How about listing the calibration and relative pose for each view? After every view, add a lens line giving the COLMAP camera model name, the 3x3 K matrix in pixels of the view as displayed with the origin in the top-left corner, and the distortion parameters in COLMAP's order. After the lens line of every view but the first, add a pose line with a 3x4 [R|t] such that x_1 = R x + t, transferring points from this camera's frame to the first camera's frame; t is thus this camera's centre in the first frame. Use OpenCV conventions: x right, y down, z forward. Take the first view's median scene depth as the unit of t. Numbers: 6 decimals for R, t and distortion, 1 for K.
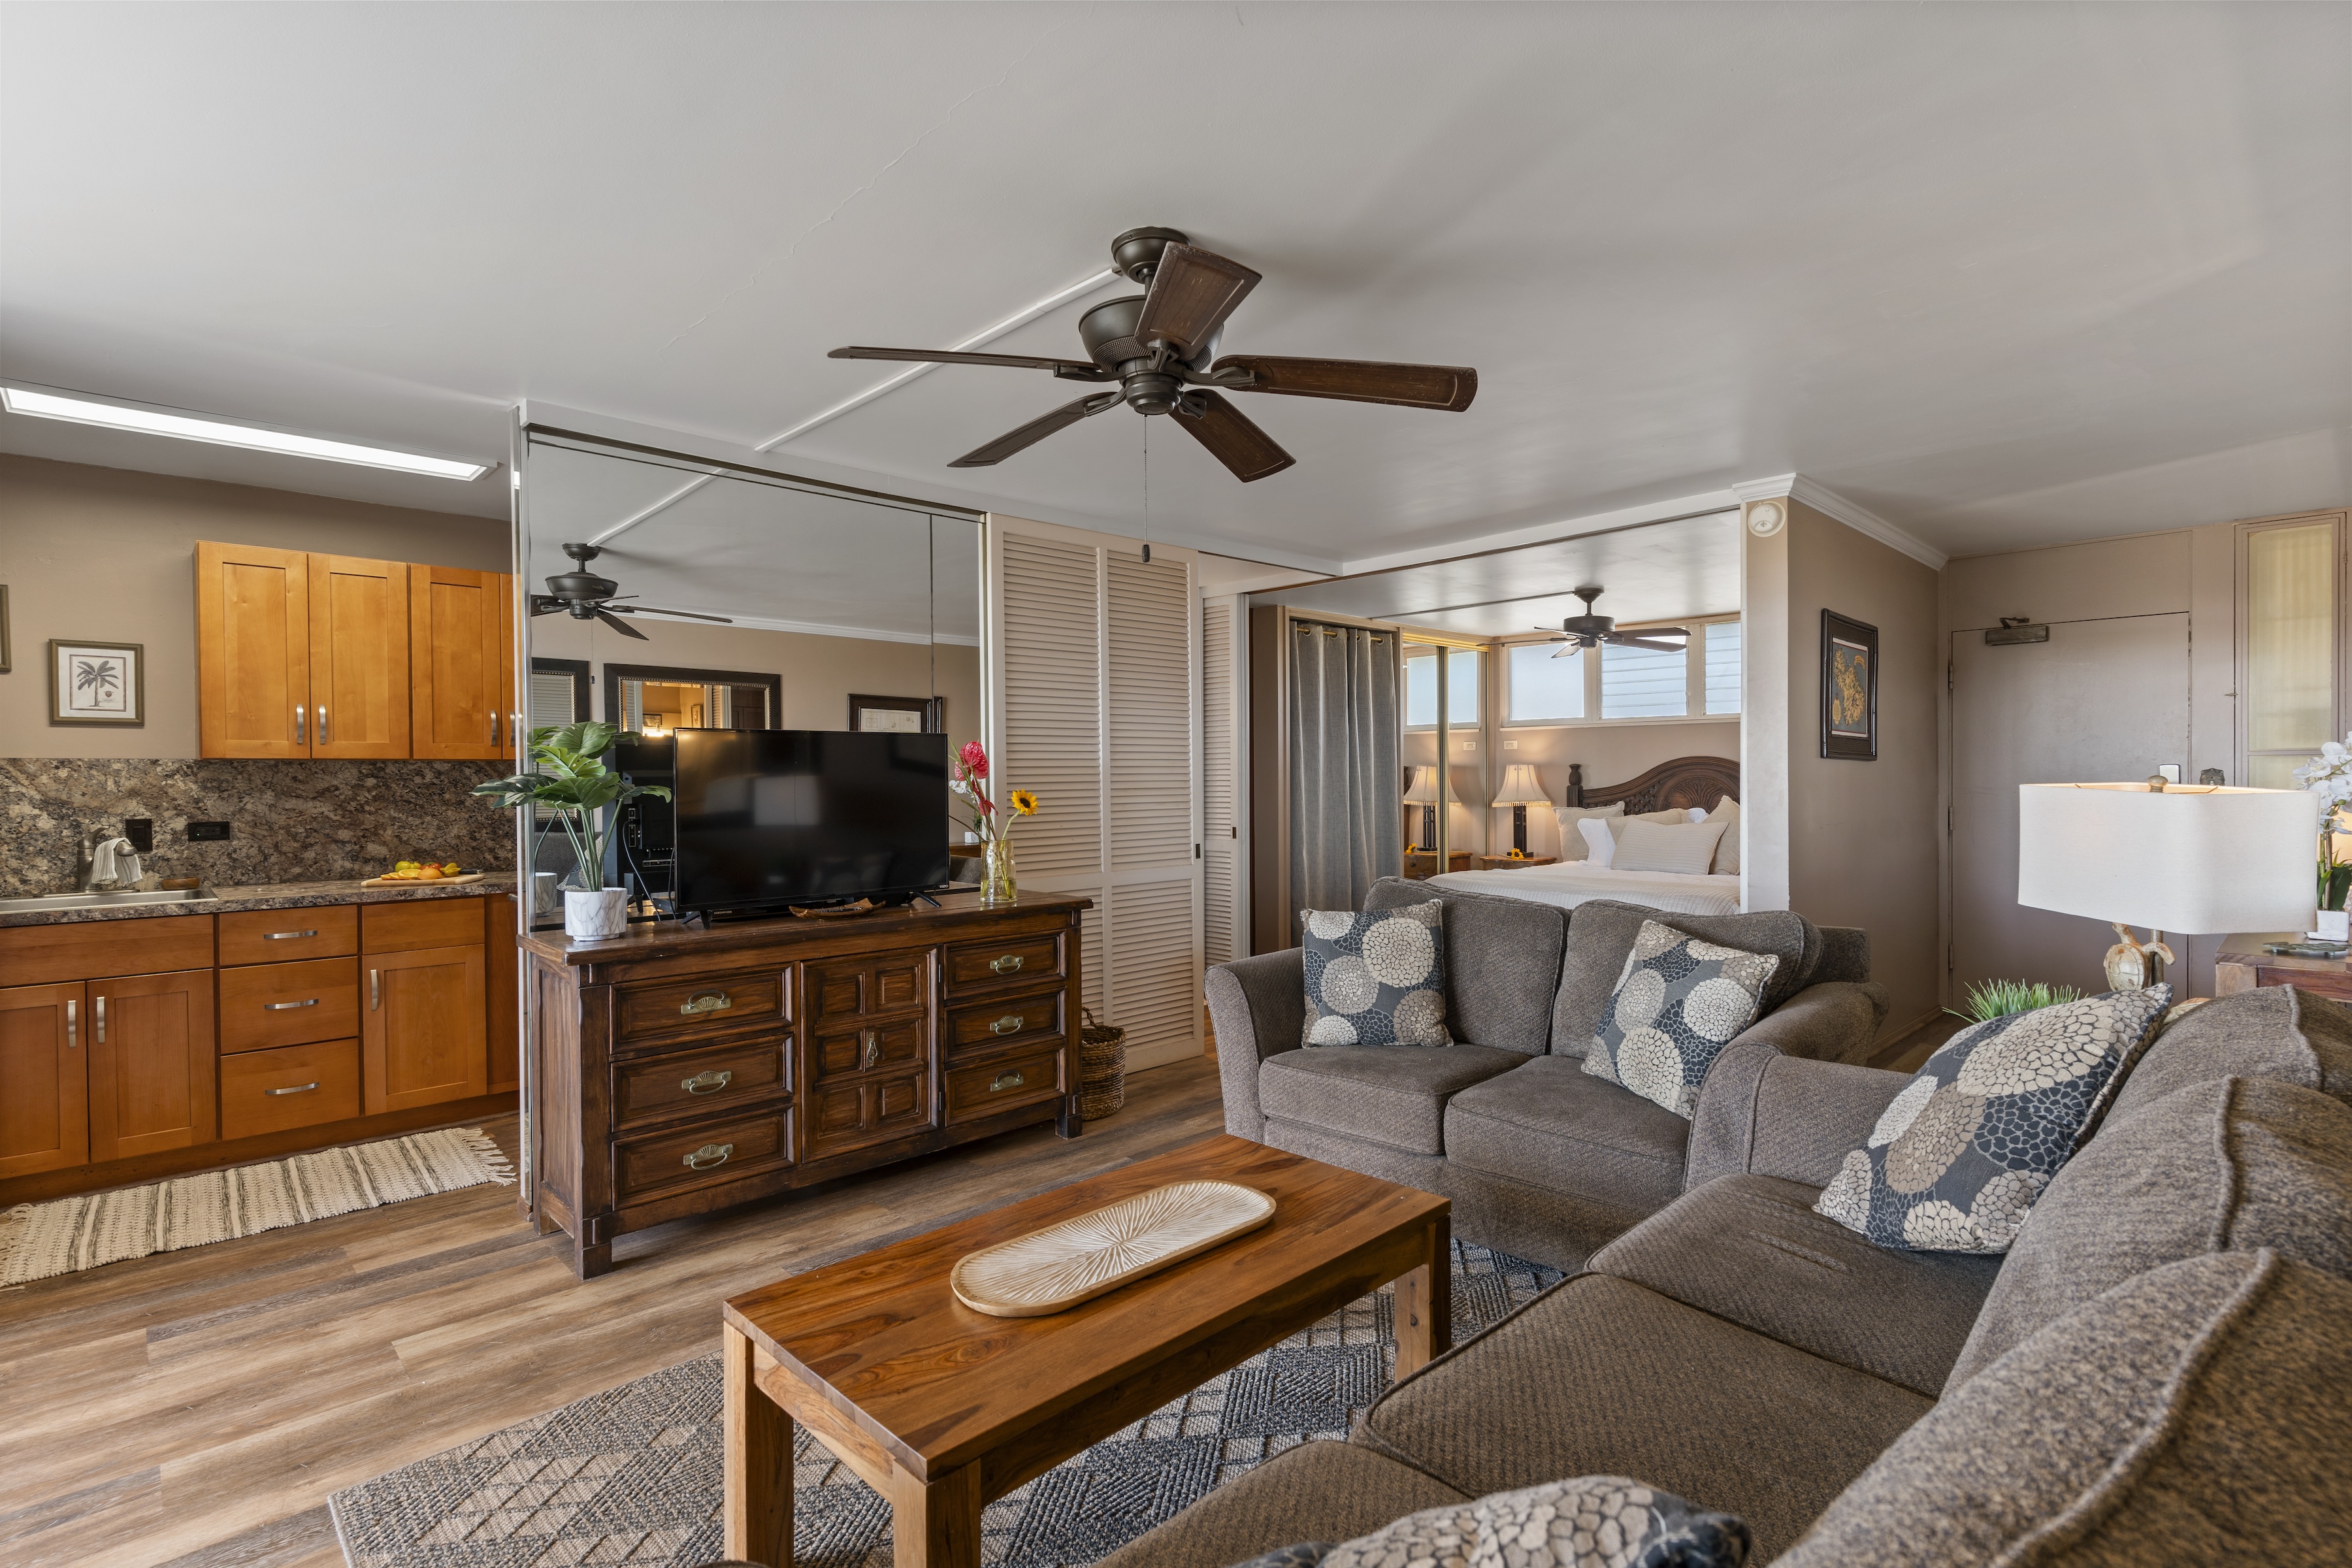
lens RADIAL K [[1112.1, 0, 1177.1], [0, 1112.1, 790.2], [0, 0, 1]] dist [0.001955, -0.000563]
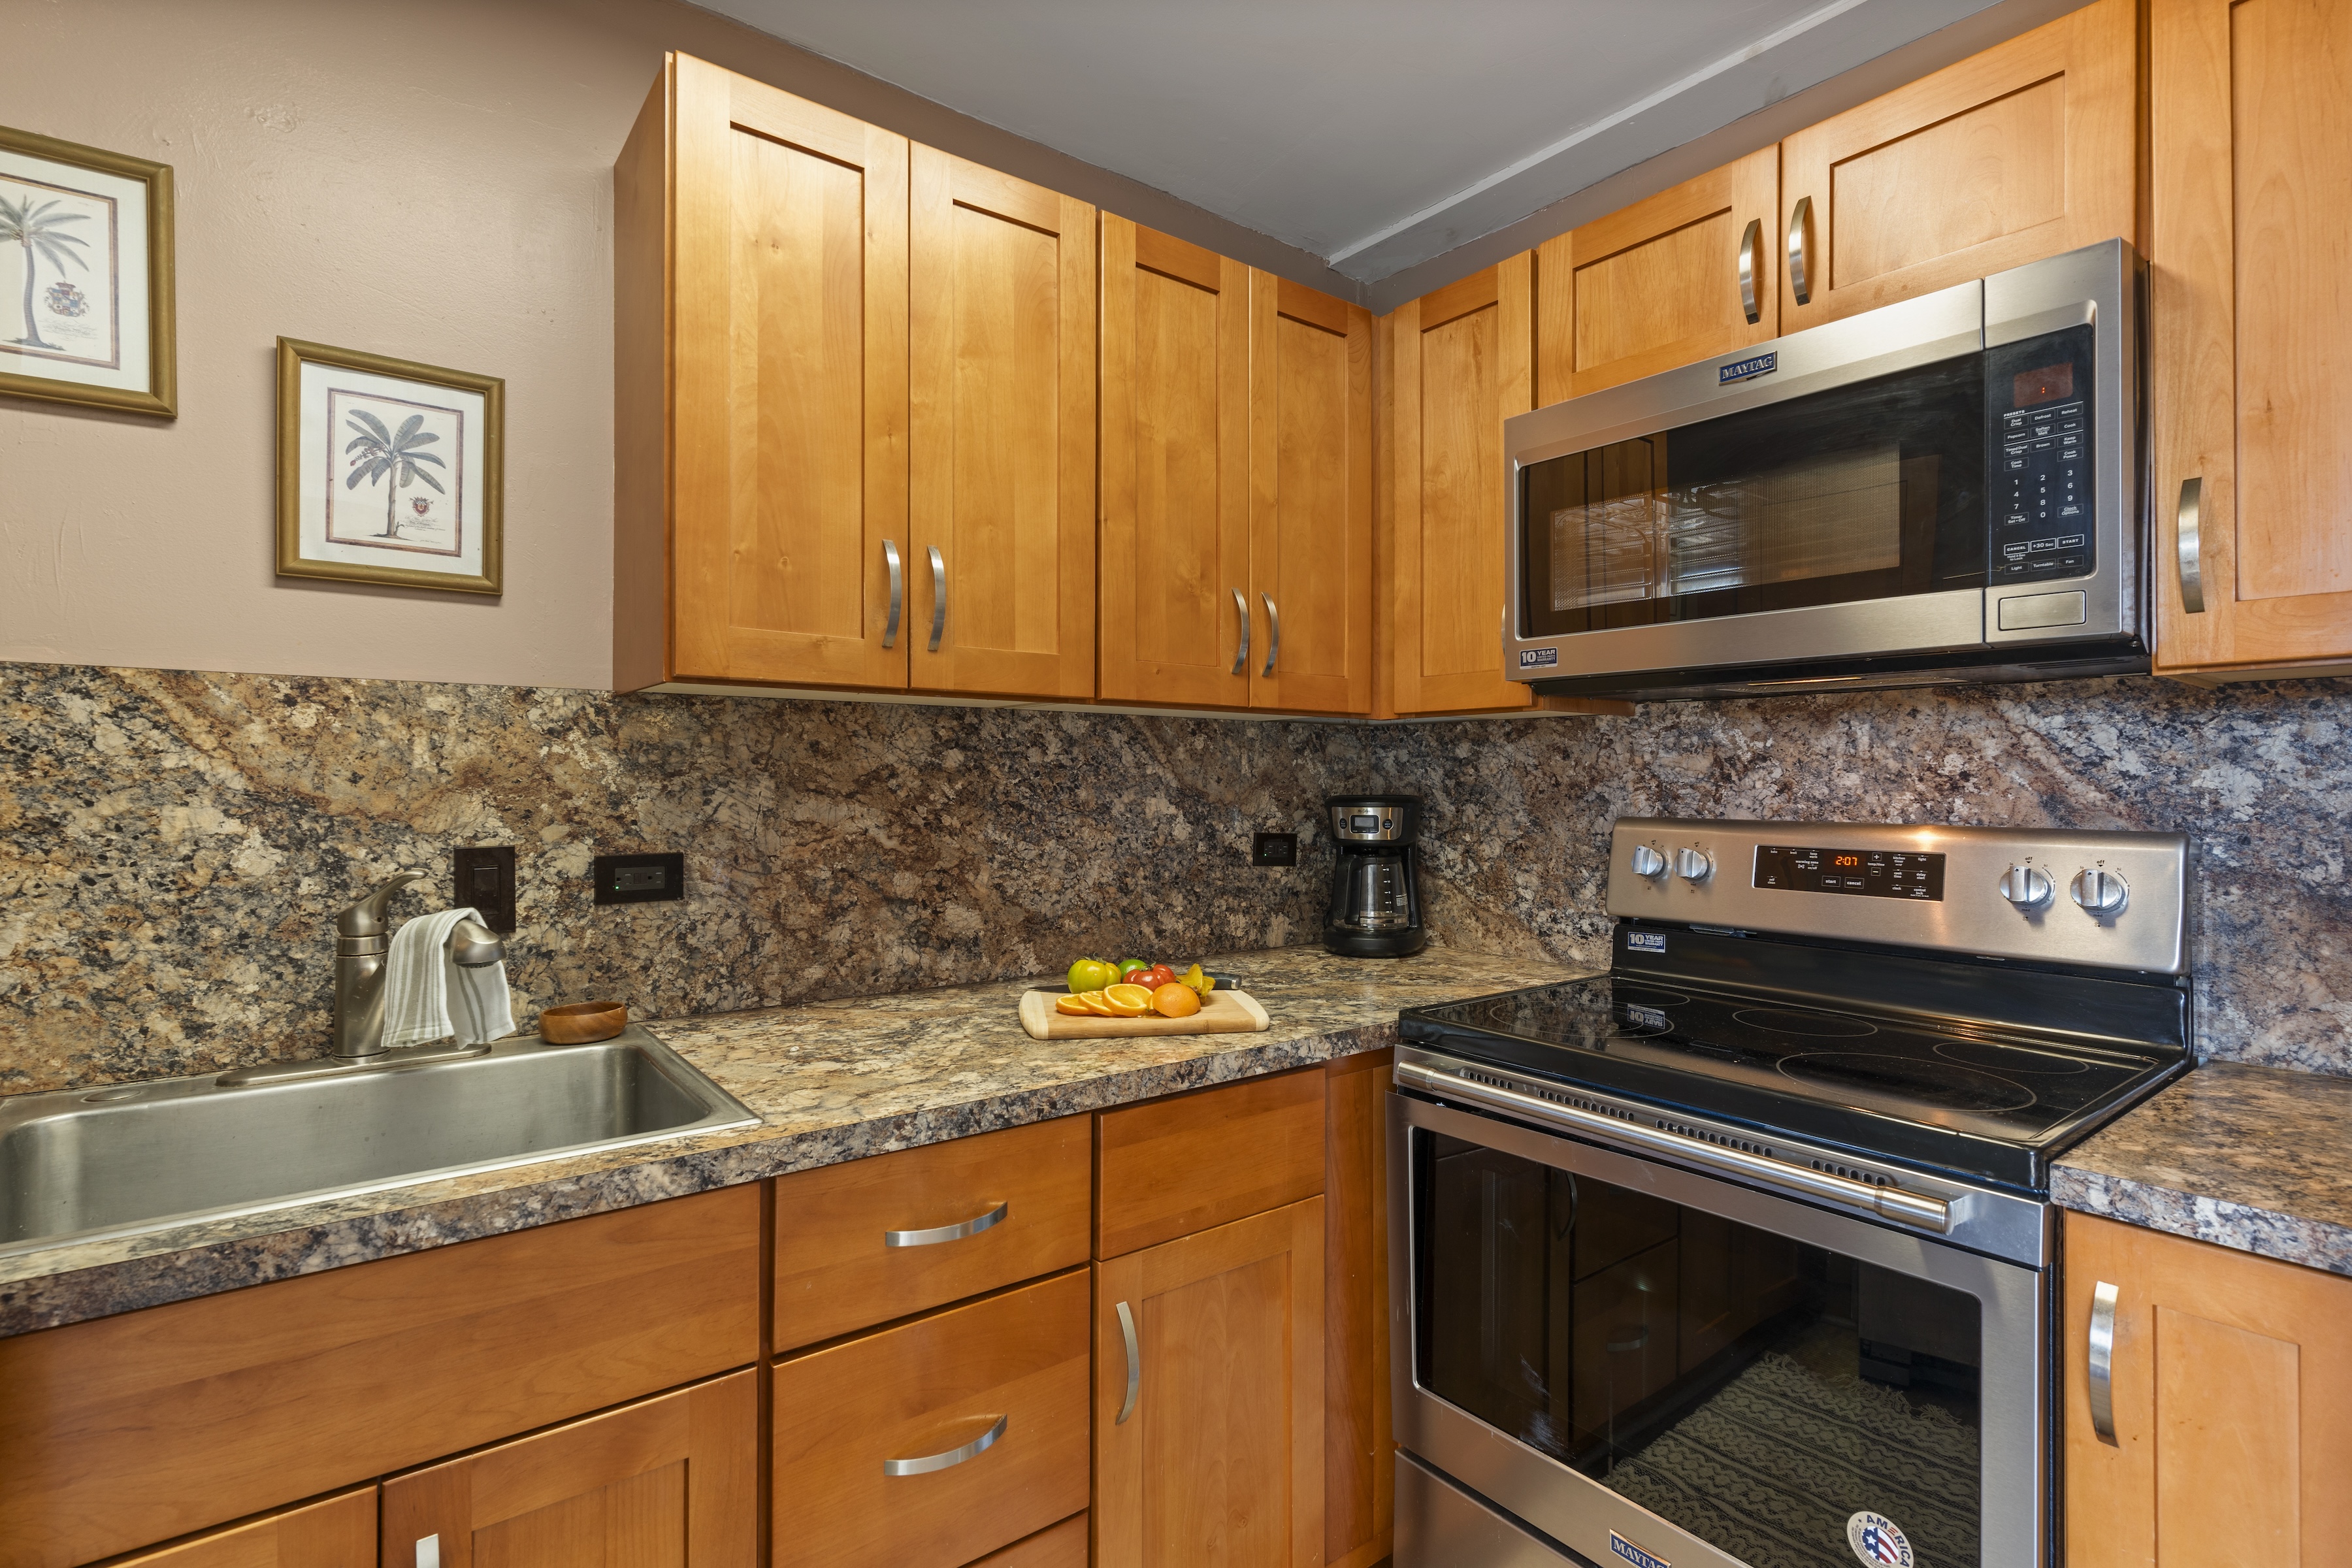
lens RADIAL K [[1119.1, 0, 1178.2], [0, 1119.1, 777.7], [0, 0, 1]] dist [0.001696, 0.000686]
pose [[0.994177, 0.006687, -0.107556, -0.664656], [-0.008673, 0.999800, -0.018005, 0.007517], [0.107414, 0.018833, 0.994036, 0.655172]]
